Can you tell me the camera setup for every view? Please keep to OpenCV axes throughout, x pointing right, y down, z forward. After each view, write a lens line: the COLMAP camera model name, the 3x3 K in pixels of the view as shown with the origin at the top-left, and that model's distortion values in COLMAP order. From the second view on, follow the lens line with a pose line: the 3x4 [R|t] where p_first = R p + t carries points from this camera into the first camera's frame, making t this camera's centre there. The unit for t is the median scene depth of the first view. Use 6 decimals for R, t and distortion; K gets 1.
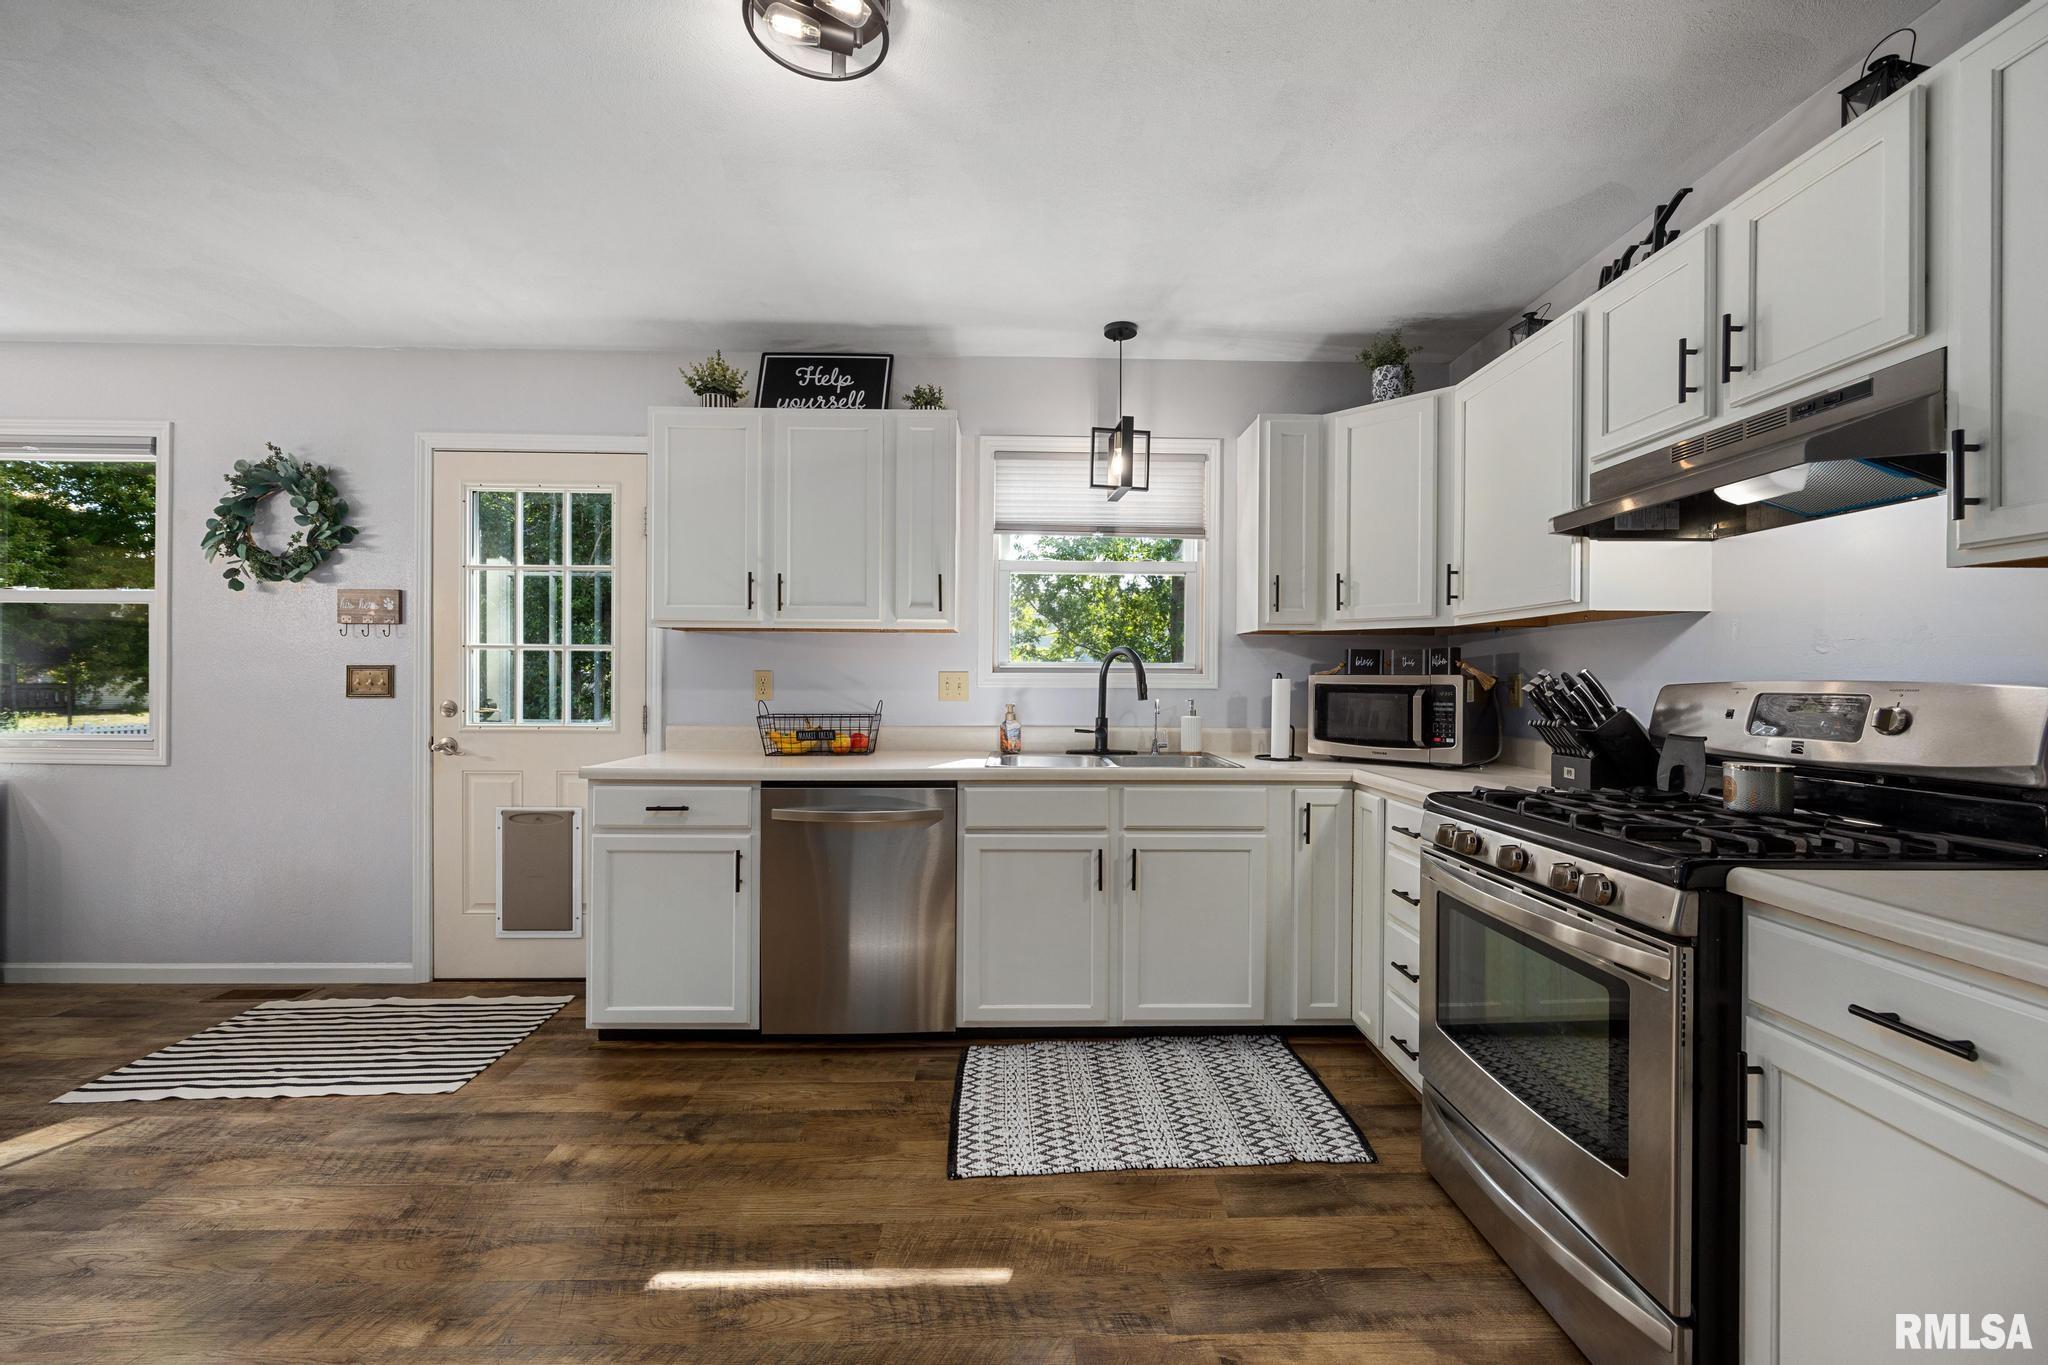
lens RADIAL K [[804.1, 0, 1027.1], [0, 804.1, 680.3], [0, 0, 1]] dist [-0.003897, 0.000212]
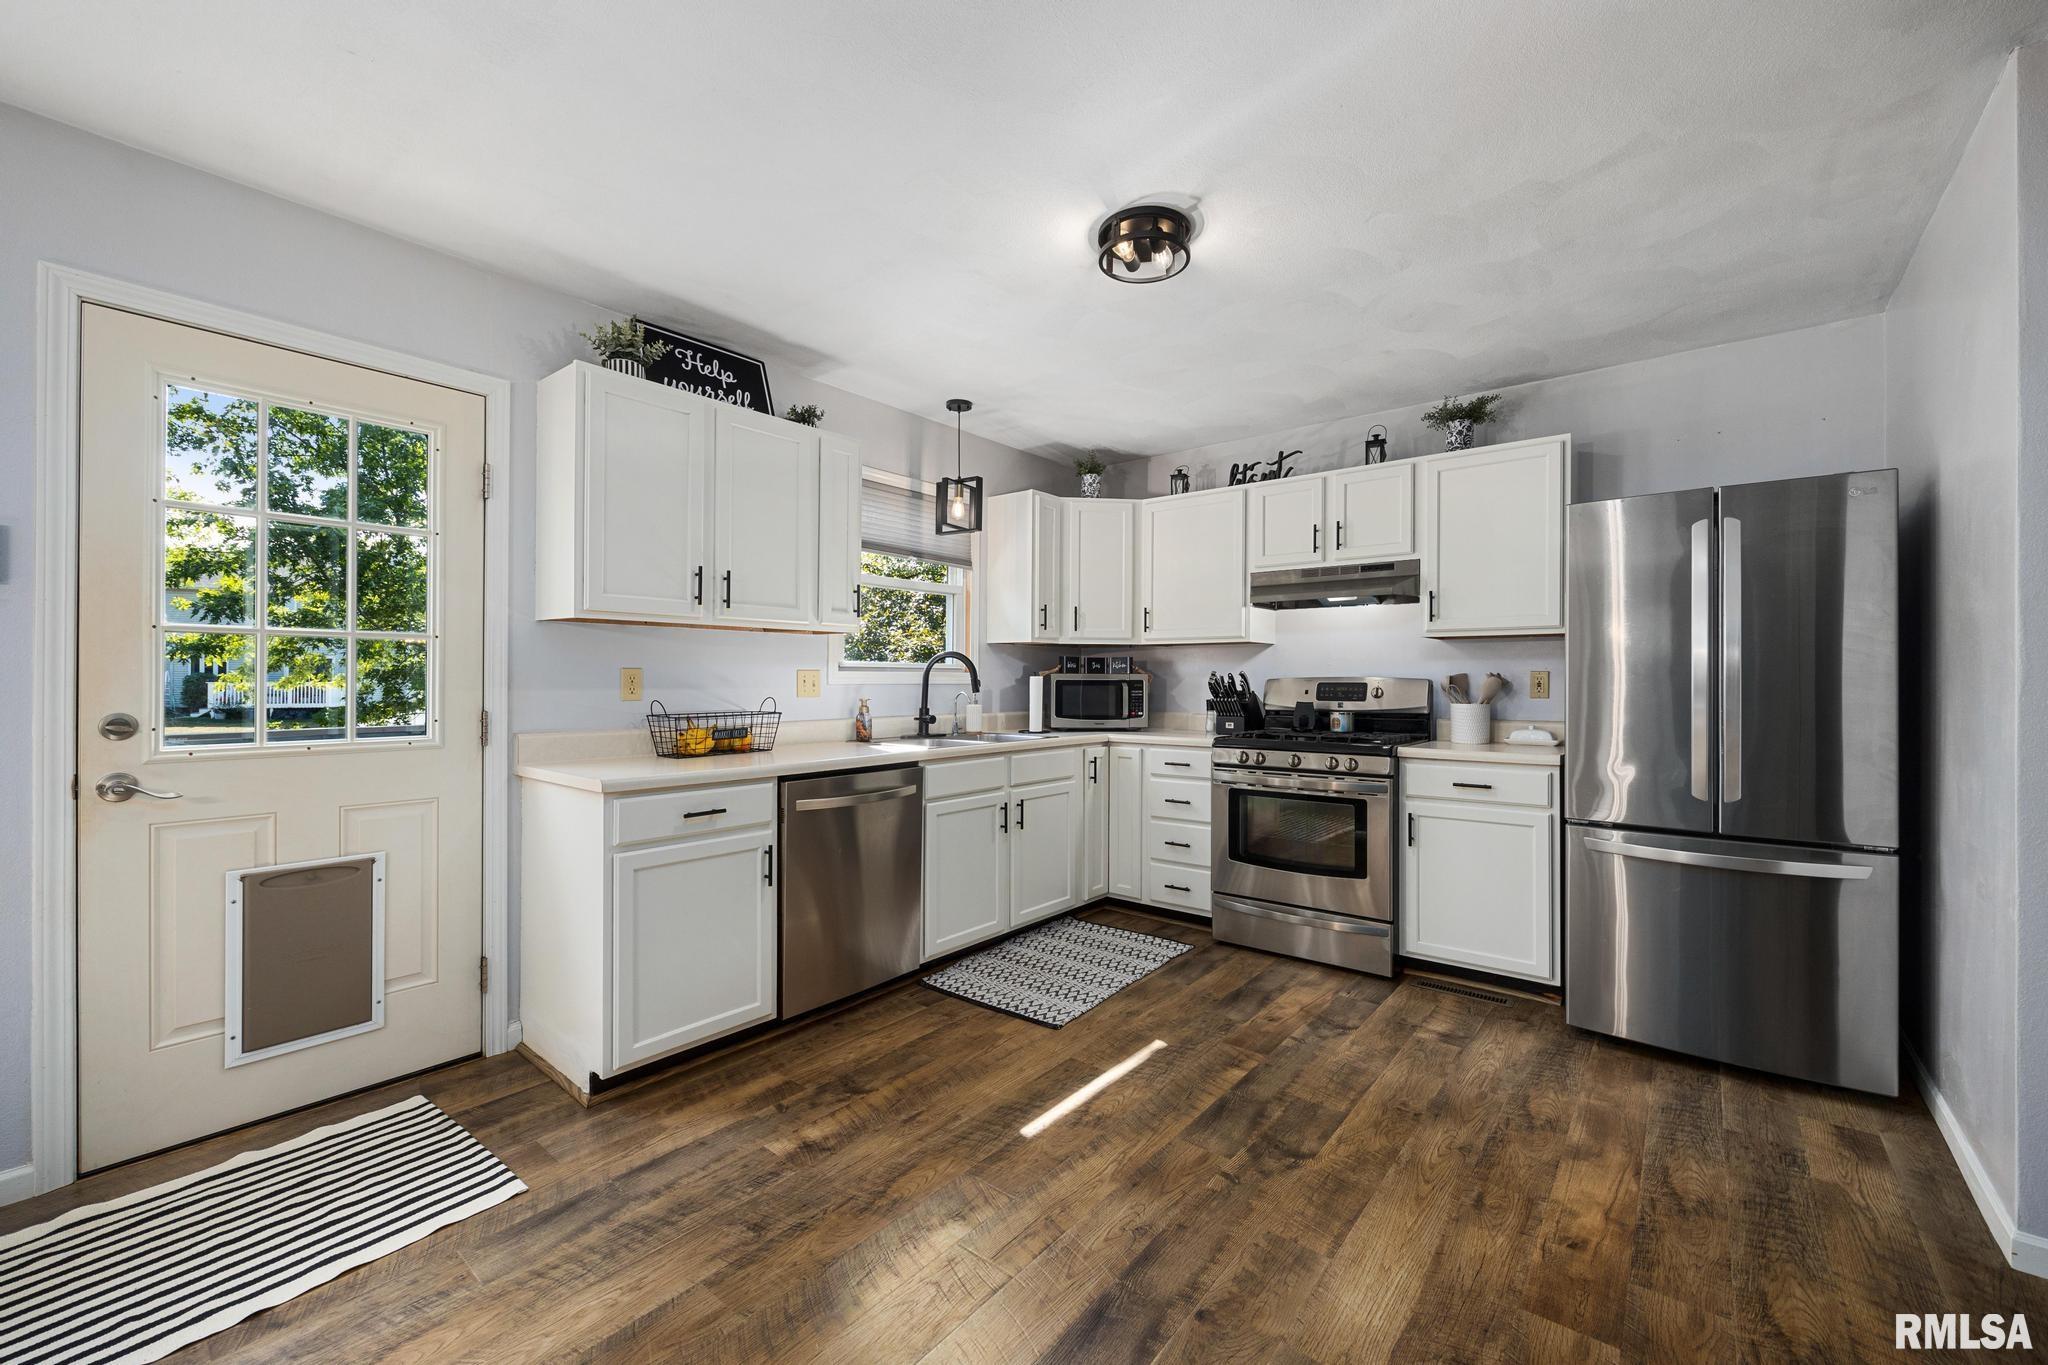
lens RADIAL K [[804.1, 0, 1037.3], [0, 804.1, 679.2], [0, 0, 1]] dist [-0.003897, 0.000212]
pose [[0.654296, -0.004282, 0.756226, -0.877816], [0.002202, 0.999991, 0.003757, -0.002105], [-0.756235, -0.000793, 0.654300, 0.073116]]
